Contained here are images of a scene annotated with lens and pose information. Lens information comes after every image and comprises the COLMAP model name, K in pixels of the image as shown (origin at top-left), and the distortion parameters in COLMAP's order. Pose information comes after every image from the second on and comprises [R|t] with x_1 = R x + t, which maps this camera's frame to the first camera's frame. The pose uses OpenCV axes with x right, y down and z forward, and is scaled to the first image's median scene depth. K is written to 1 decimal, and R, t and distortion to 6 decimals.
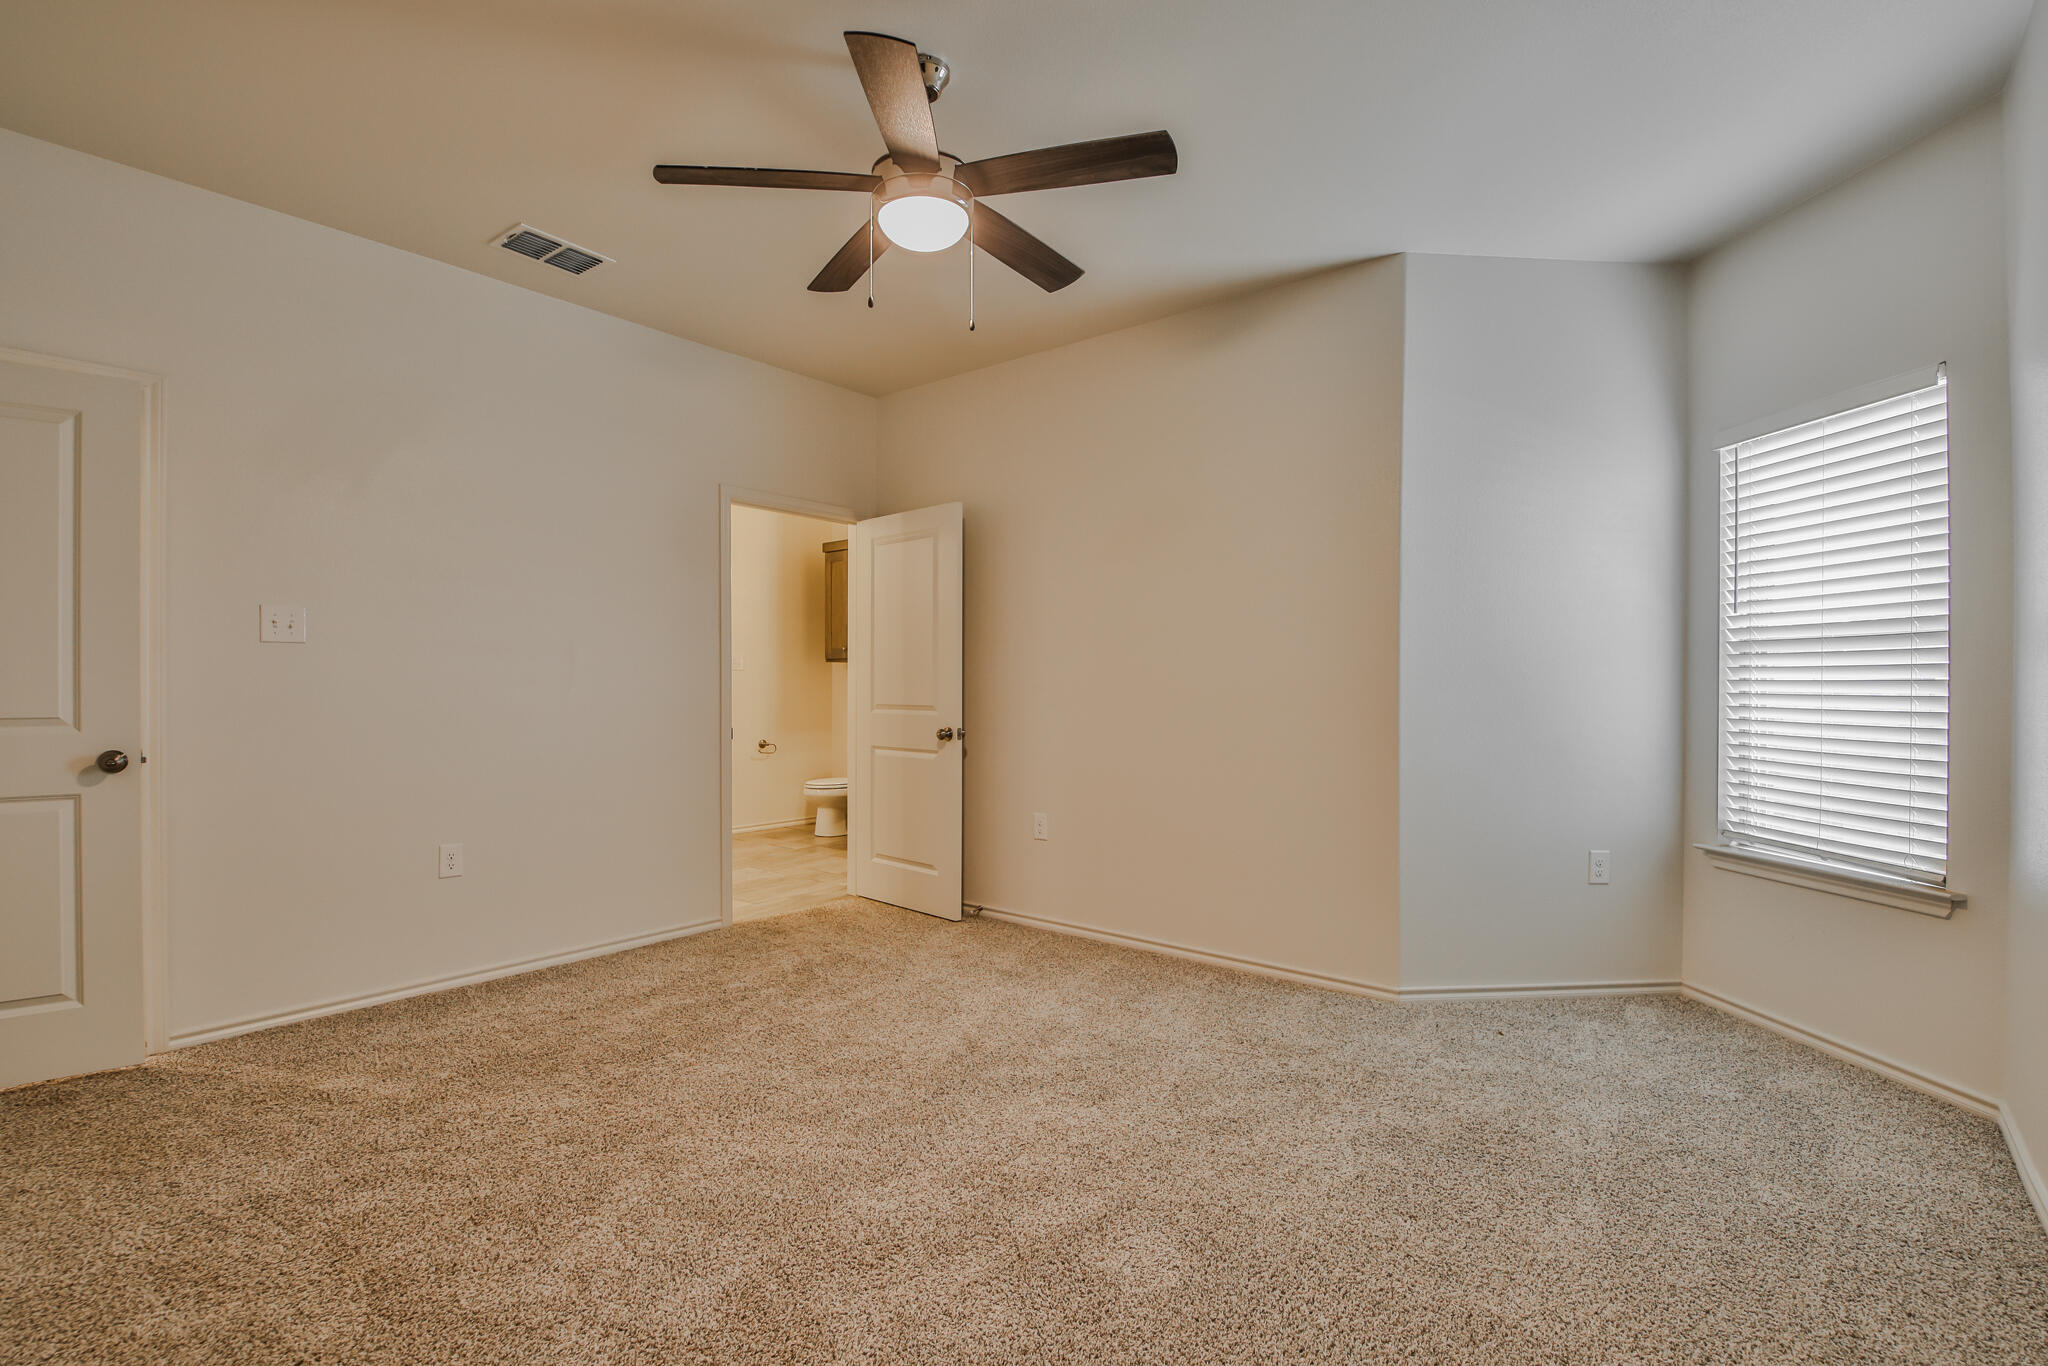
lens RADIAL K [[943.5, 0, 1020.4], [0, 943.5, 690.7], [0, 0, 1]] dist [-0.004188, -0.007287]
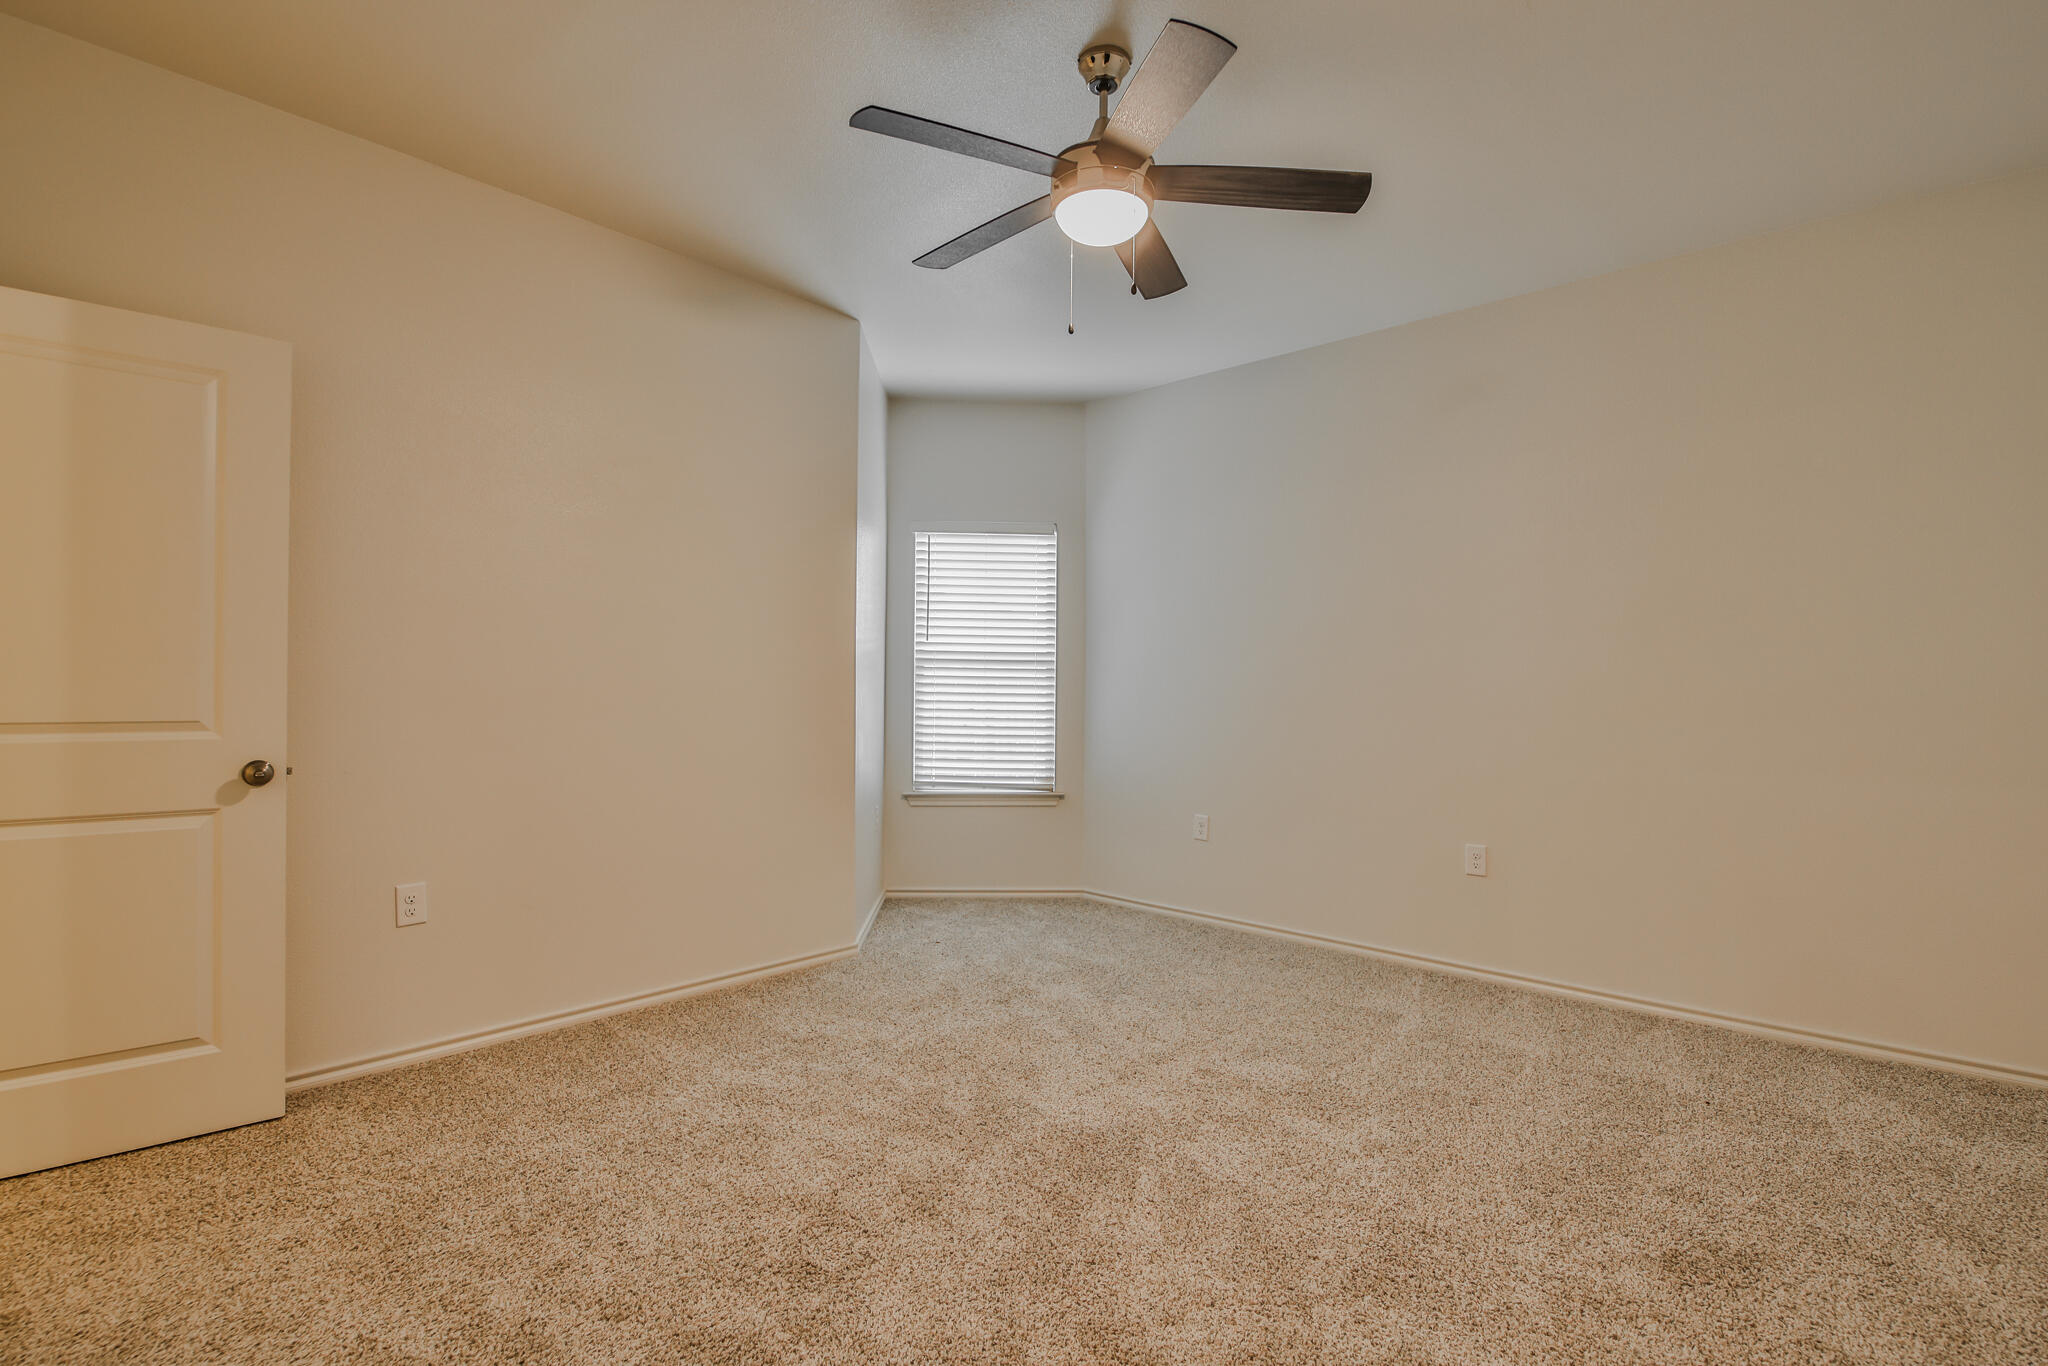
lens RADIAL K [[943.5, 0, 1020.4], [0, 943.5, 690.7], [0, 0, 1]] dist [-0.004188, -0.007287]
pose [[0.060650, -0.002123, 0.998157, -0.789285], [-0.002752, 0.999994, 0.002294, -0.003547], [-0.998155, -0.002886, 0.060643, 0.743982]]
